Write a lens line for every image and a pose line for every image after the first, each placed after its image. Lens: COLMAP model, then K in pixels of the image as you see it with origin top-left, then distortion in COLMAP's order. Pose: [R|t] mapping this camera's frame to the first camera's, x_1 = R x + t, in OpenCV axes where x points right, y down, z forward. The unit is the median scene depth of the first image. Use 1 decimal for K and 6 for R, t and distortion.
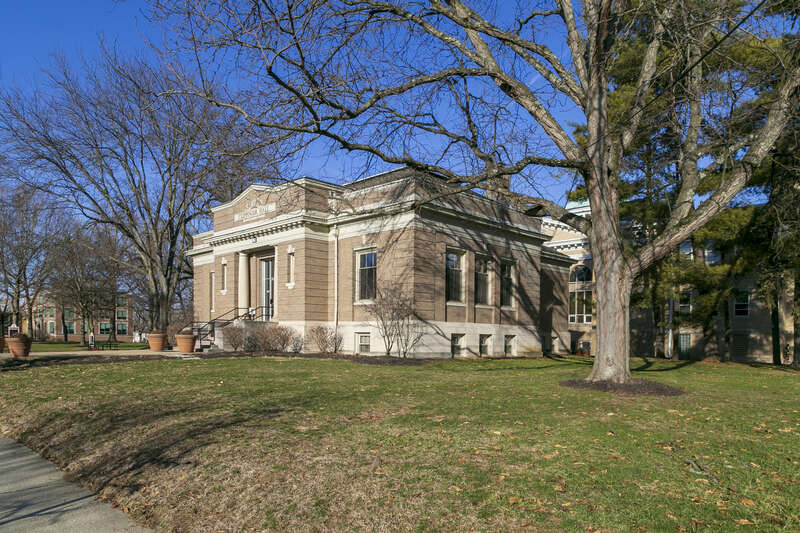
lens RADIAL K [[555.9, 0, 400.0], [0, 555.9, 266.5], [0, 0, 1]] dist [-0.001108, -0.000146]
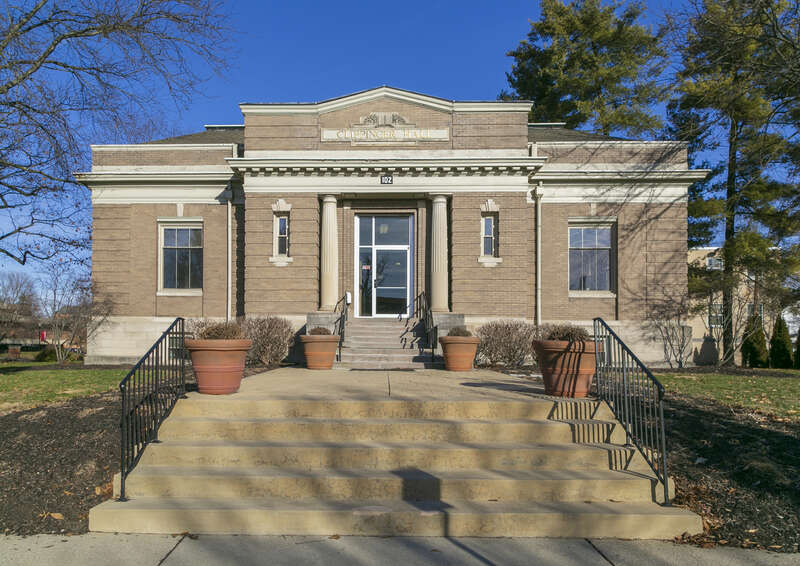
lens RADIAL K [[506.7, 0, 400.0], [0, 506.7, 283.0], [0, 0, 1]] dist [0.002057, 0.000090]
pose [[0.741627, 0.068574, 0.667299, -0.663112], [-0.084970, 0.996352, -0.007953, 0.071877], [-0.665409, -0.050803, 0.744748, 0.633715]]
